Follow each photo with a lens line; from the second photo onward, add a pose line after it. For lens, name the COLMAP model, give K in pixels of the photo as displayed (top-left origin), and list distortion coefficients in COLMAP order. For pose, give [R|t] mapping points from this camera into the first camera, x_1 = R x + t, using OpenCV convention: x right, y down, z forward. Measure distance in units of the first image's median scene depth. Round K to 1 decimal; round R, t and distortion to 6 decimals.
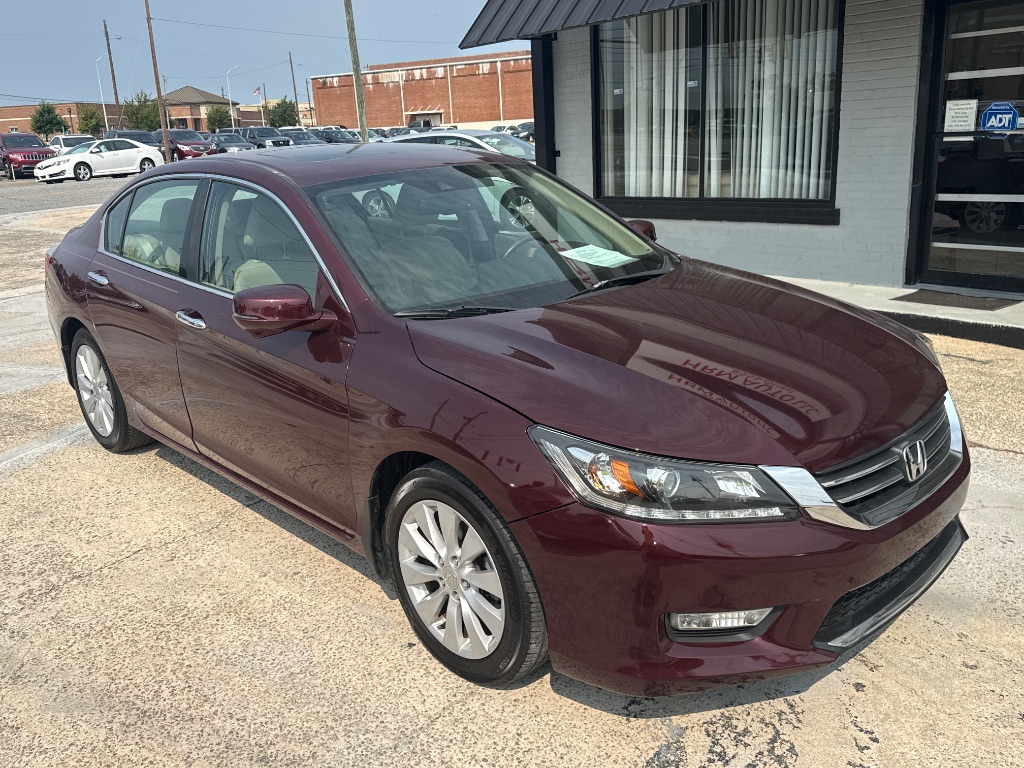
lens RADIAL K [[878.8, 0, 516.0], [0, 878.8, 388.8], [0, 0, 1]] dist [0.056322, -0.060632]
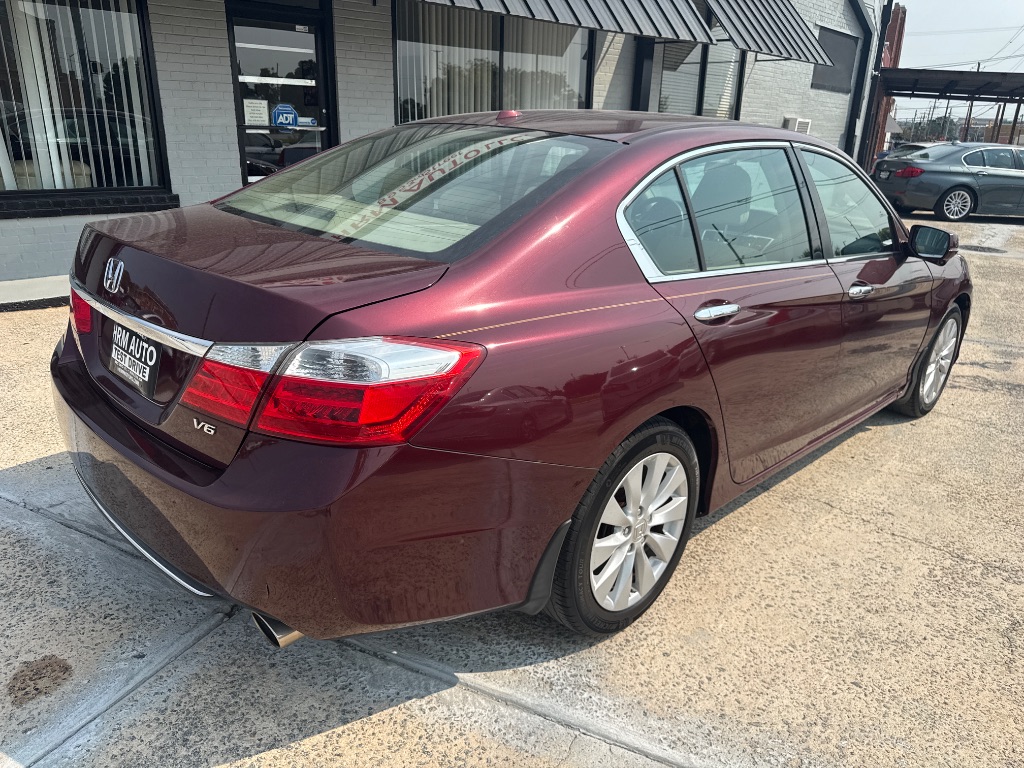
lens RADIAL K [[729.6, 0, 519.2], [0, 729.6, 383.2], [0, 0, 1]] dist [0.019909, -0.023102]
pose [[-0.034046, -0.287990, 0.957028, -0.546479], [0.251264, 0.924360, 0.287098, -0.145054], [-0.967320, 0.250241, 0.040891, 0.637539]]
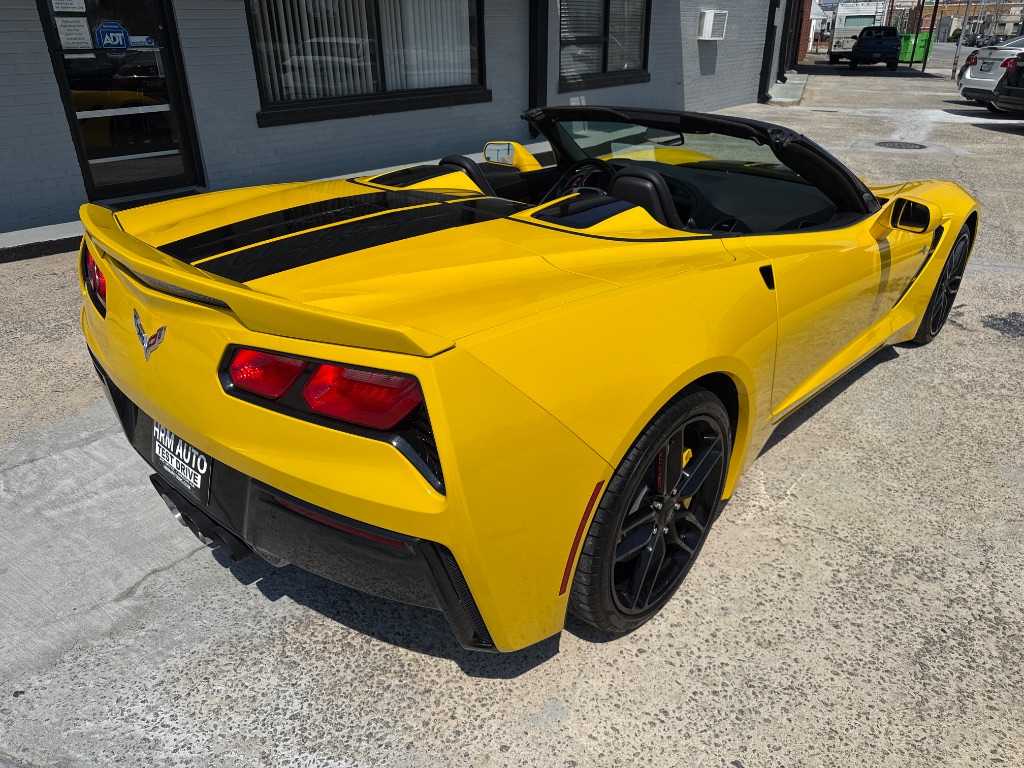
lens RADIAL K [[729.2, 0, 521.5], [0, 729.2, 386.1], [0, 0, 1]] dist [0.017217, -0.024407]
pose [[-0.131694, -0.392445, 0.910299, -0.466543], [0.291730, 0.862286, 0.413951, -0.137960], [-0.947391, 0.320076, 0.000930, 0.579158]]
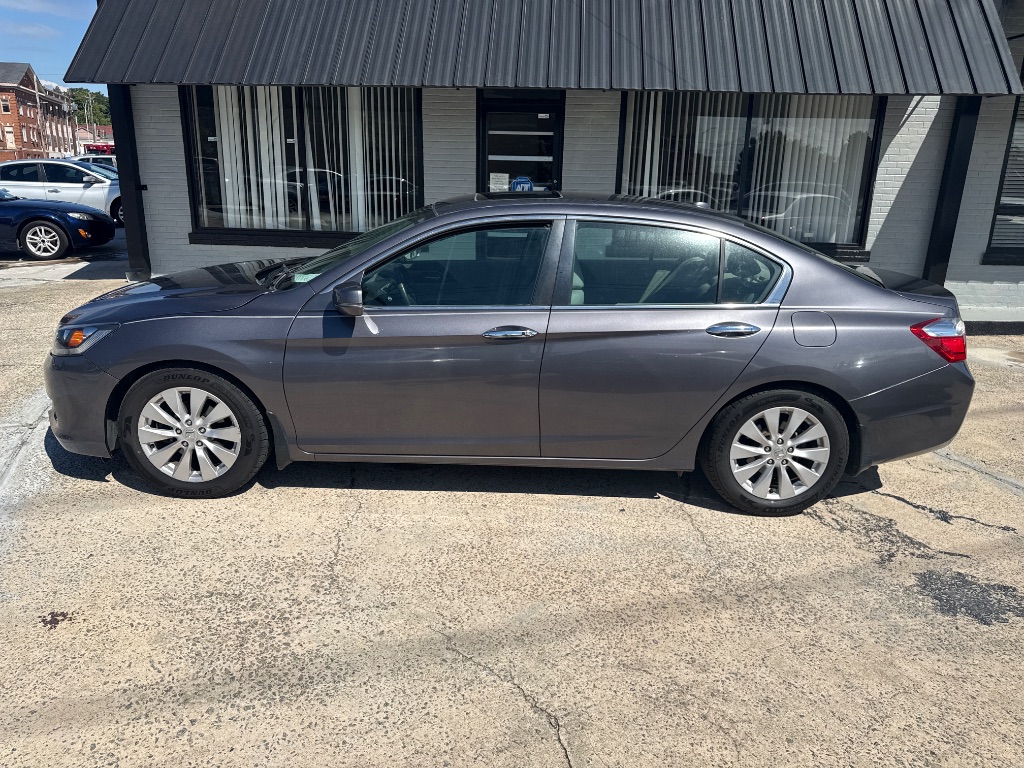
lens RADIAL K [[718.6, 0, 513.7], [0, 718.6, 398.2], [0, 0, 1]] dist [0.011790, -0.012989]
pose [[0.676816, -0.154127, 0.719837, -0.438084], [0.148646, 0.986308, 0.071420, -0.010120], [-0.720989, 0.058663, 0.690459, 0.095943]]
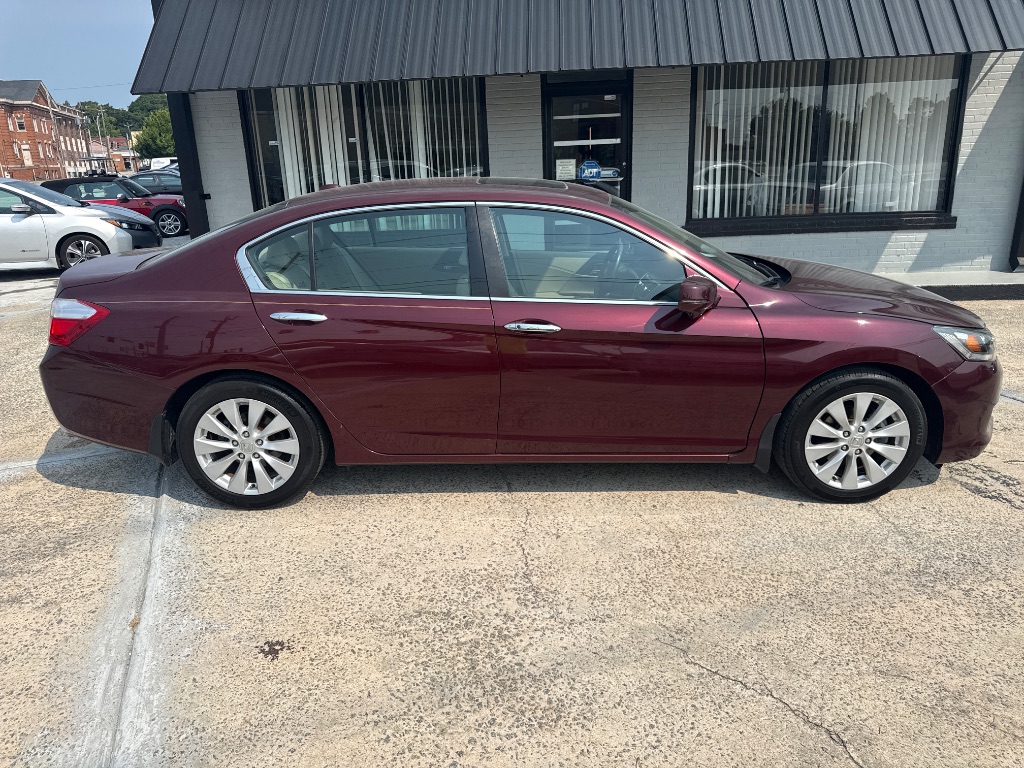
lens RADIAL K [[729.6, 0, 514.1], [0, 729.6, 388.2], [0, 0, 1]] dist [0.019909, -0.023102]
pose [[0.686989, -0.190219, 0.701330, -0.492138], [0.203136, 0.976925, 0.065986, -0.030516], [-0.697698, 0.097134, 0.709776, 0.171613]]
